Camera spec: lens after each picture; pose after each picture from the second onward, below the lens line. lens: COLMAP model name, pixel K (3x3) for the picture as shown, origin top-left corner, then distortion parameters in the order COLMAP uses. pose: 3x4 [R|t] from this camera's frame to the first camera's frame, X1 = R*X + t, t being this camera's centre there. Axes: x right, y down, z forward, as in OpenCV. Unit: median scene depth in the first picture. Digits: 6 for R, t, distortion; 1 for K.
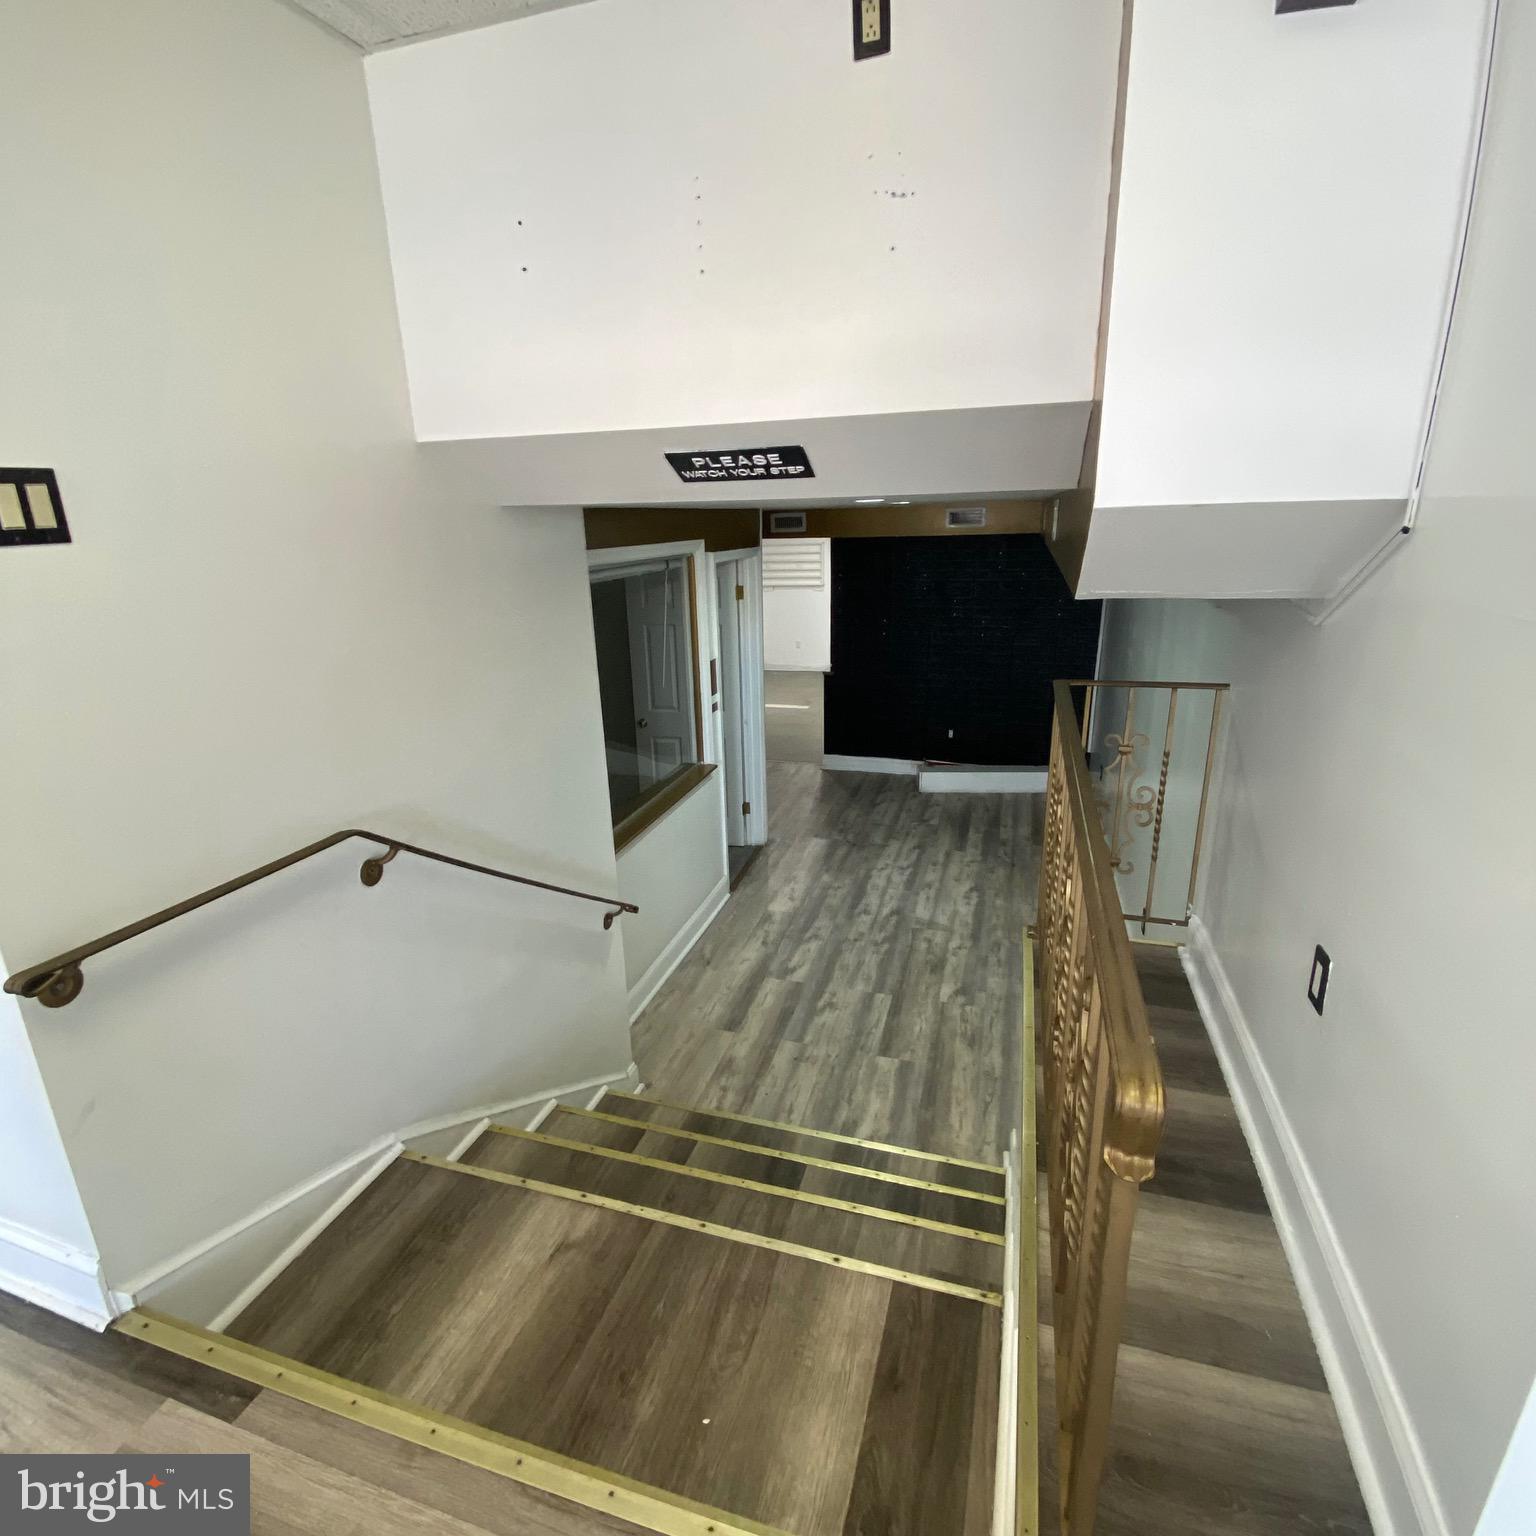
lens RADIAL K [[833.8, 0, 761.0], [0, 833.8, 763.0], [0, 0, 1]] dist [-0.000515, -0.000475]
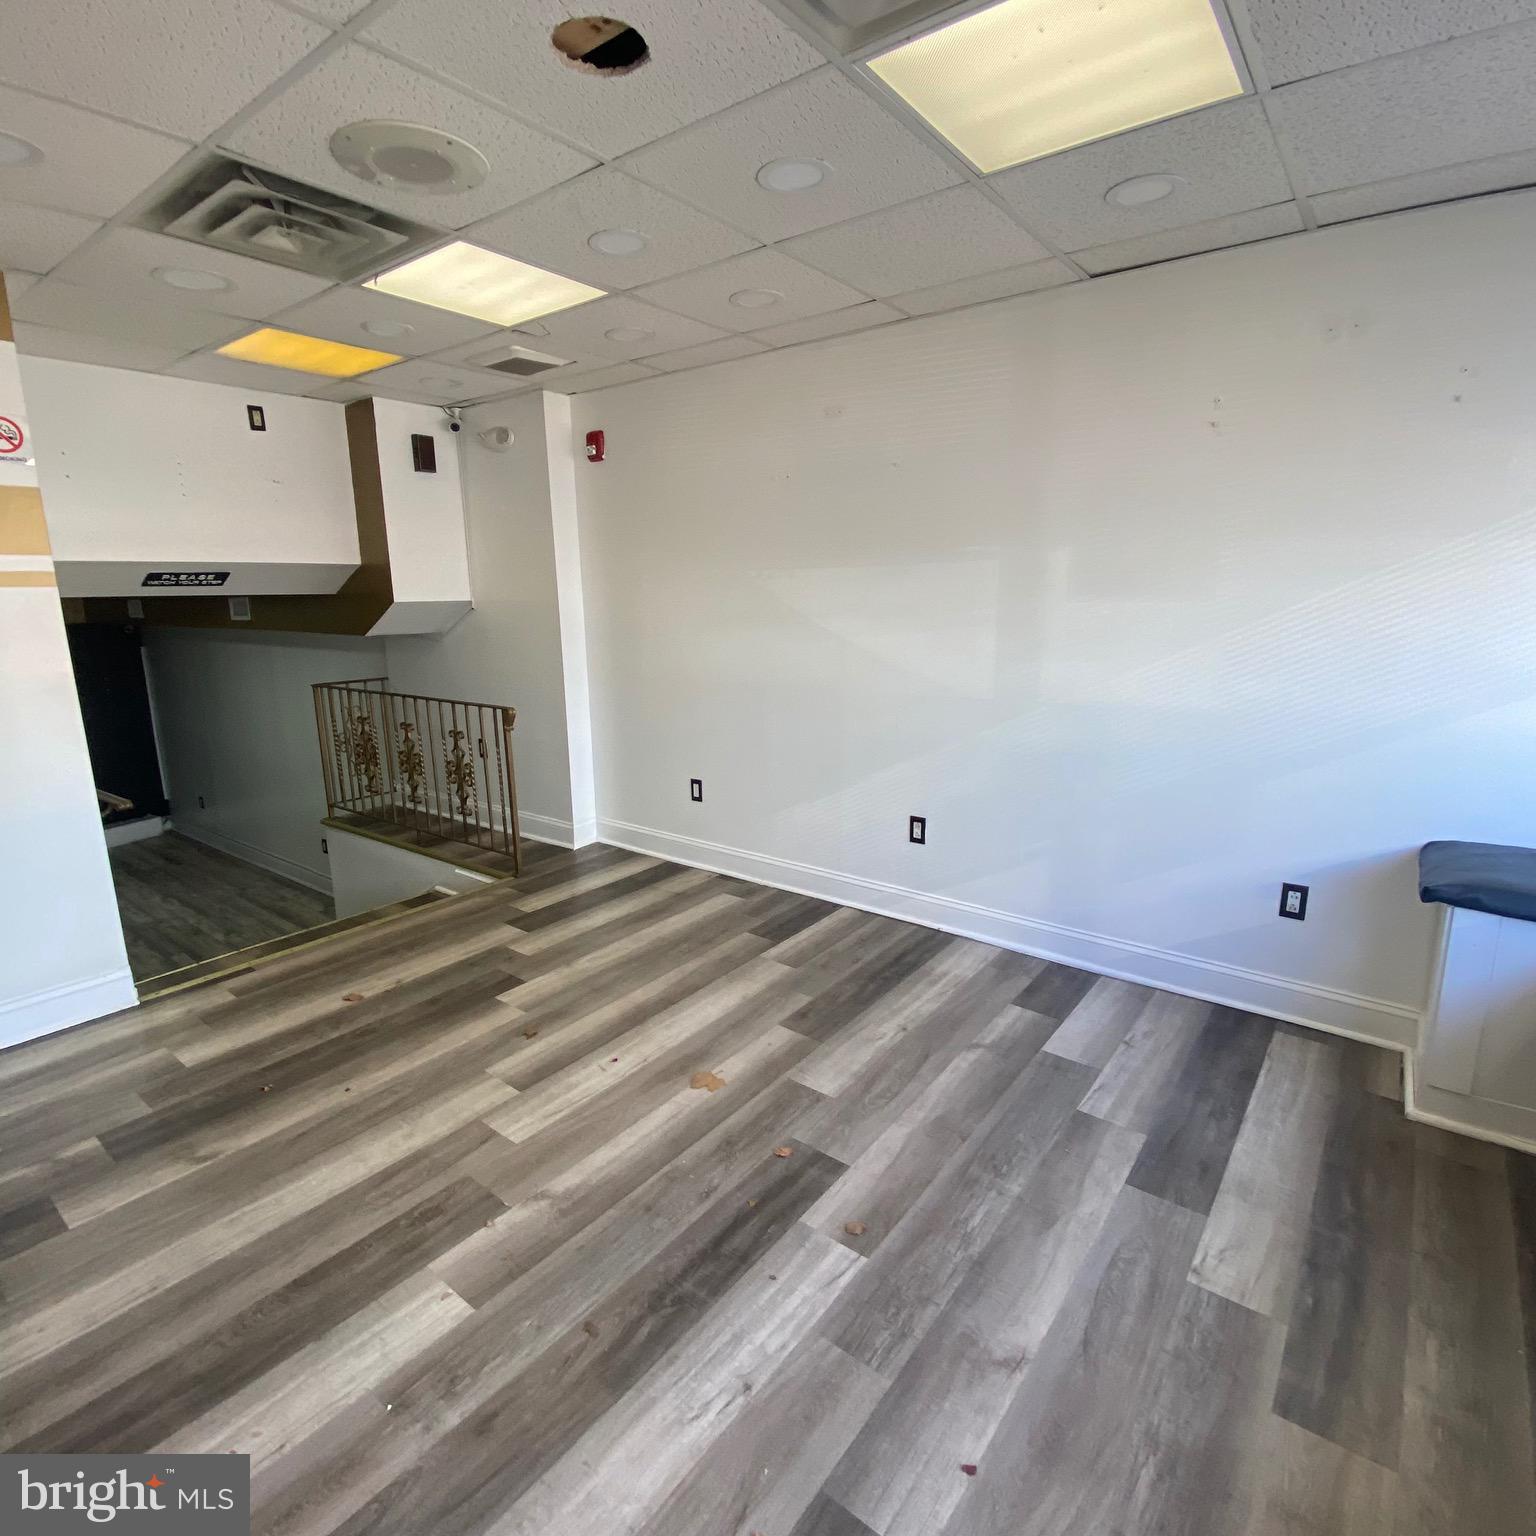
lens RADIAL K [[833.8, 0, 768.2], [0, 833.8, 770.4], [0, 0, 1]] dist [-0.000515, -0.000475]
pose [[0.341214, -0.176337, 0.923298, -1.440866], [0.269650, 0.959326, 0.083566, 0.276257], [-0.900479, 0.220454, 0.374884, -0.860931]]
